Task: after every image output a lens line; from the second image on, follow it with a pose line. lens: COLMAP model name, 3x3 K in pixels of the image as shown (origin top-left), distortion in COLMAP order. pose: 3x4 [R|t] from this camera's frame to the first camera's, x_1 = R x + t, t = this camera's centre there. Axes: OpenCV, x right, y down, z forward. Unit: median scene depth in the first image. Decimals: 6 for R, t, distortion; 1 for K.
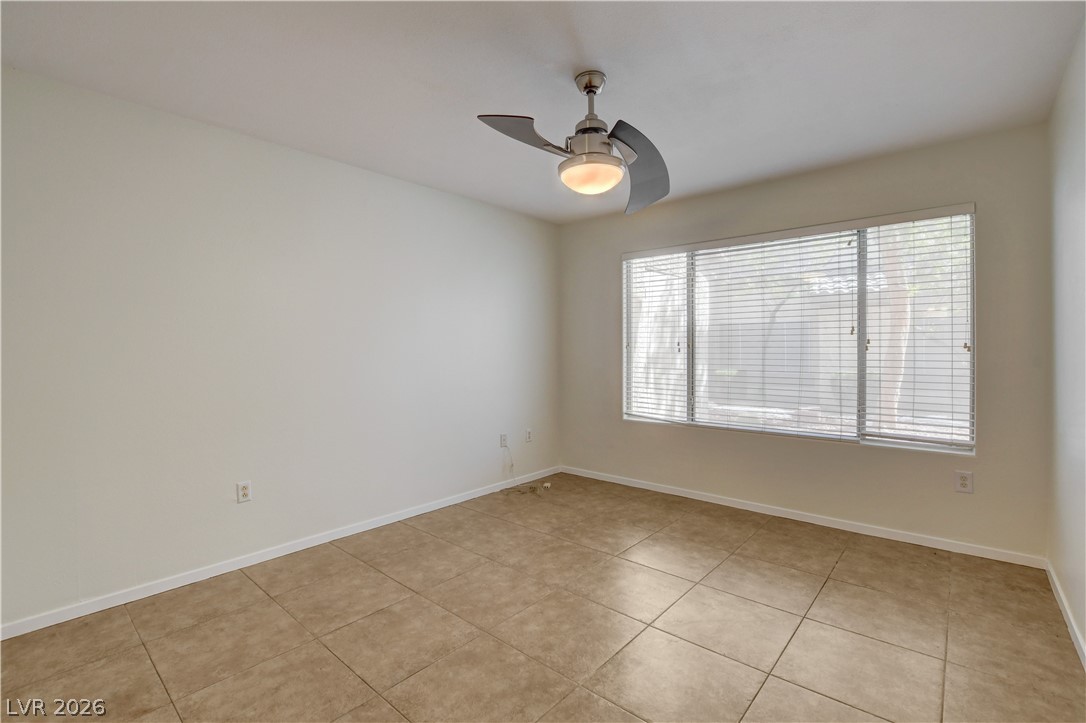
lens RADIAL K [[480.0, 0, 541.1], [0, 480.0, 352.8], [0, 0, 1]] dist [-0.021690, 0.000824]
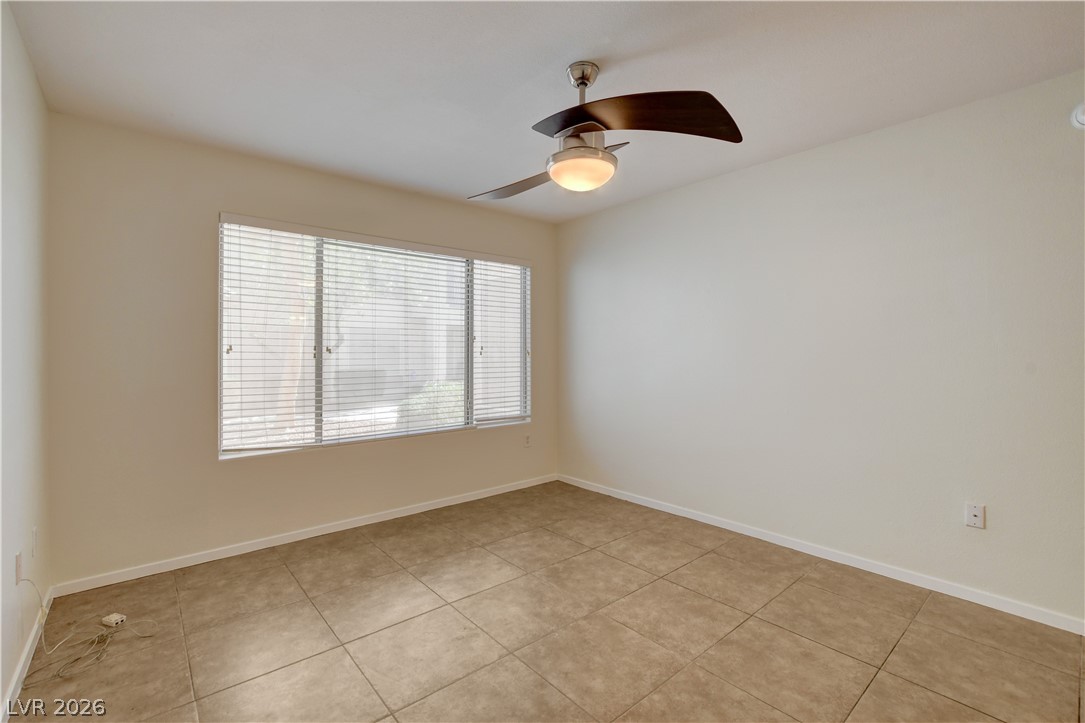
lens RADIAL K [[479.6, 0, 540.6], [0, 479.6, 352.8], [0, 0, 1]] dist [-0.021690, 0.000824]
pose [[0.142589, 0.004019, 0.989774, -0.724758], [0.009206, 0.999943, -0.005386, -0.002621], [-0.989739, 0.009880, 0.142544, 0.819618]]
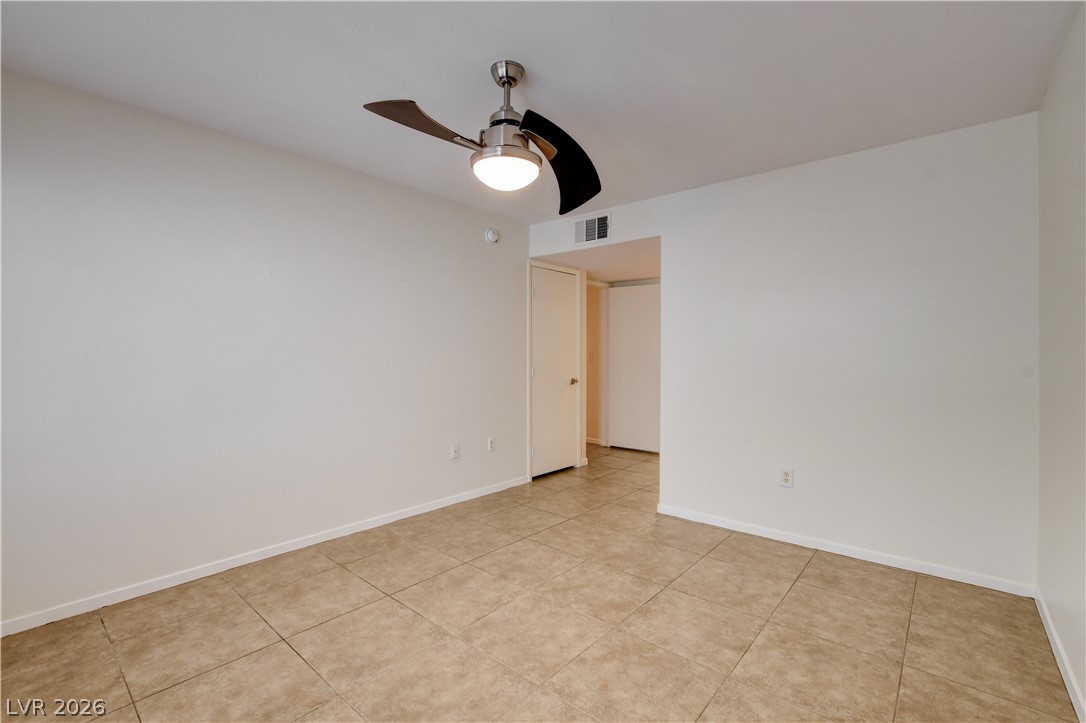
lens RADIAL K [[480.0, 0, 541.1], [0, 480.0, 352.8], [0, 0, 1]] dist [-0.021690, 0.000824]
pose [[-0.999923, 0.004019, -0.011766, 0.043378], [0.003916, 0.999954, 0.008760, -0.016673], [0.011801, 0.008713, -0.999892, 1.681007]]
